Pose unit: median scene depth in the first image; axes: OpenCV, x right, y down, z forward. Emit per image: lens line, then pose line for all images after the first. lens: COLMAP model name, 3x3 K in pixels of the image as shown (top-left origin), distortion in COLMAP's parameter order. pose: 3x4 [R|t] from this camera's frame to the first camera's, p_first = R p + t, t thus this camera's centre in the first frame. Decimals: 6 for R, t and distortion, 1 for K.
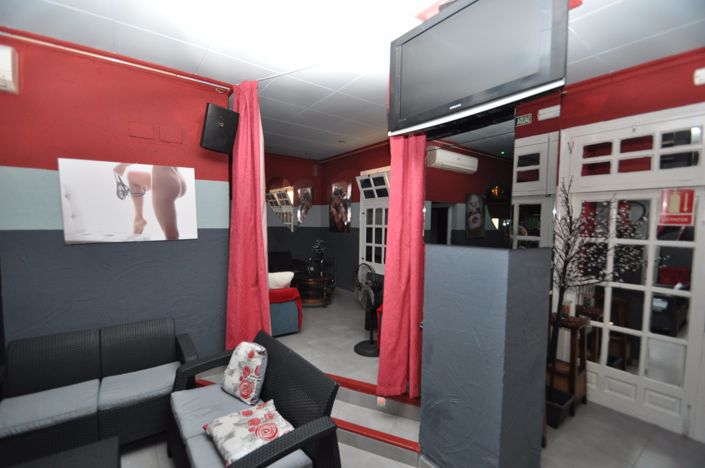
lens RADIAL K [[308.5, 0, 348.2], [0, 308.5, 242.9], [0, 0, 1]] dist [0.014740, -0.017709]
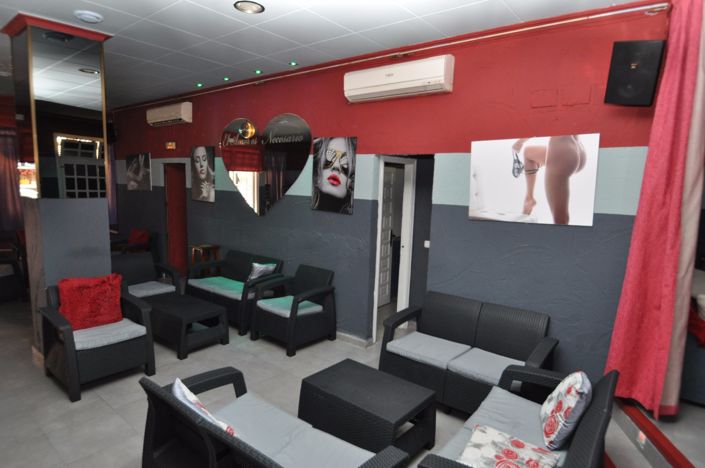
lens RADIAL K [[409.8, 0, 349.1], [0, 409.8, 244.5], [0, 0, 1]] dist [-0.025792, -0.000160]
pose [[0.252708, 0.146307, -0.956417, 0.355172], [-0.080918, 0.988234, 0.129794, -0.055473], [0.964153, 0.044592, 0.261573, 0.176884]]
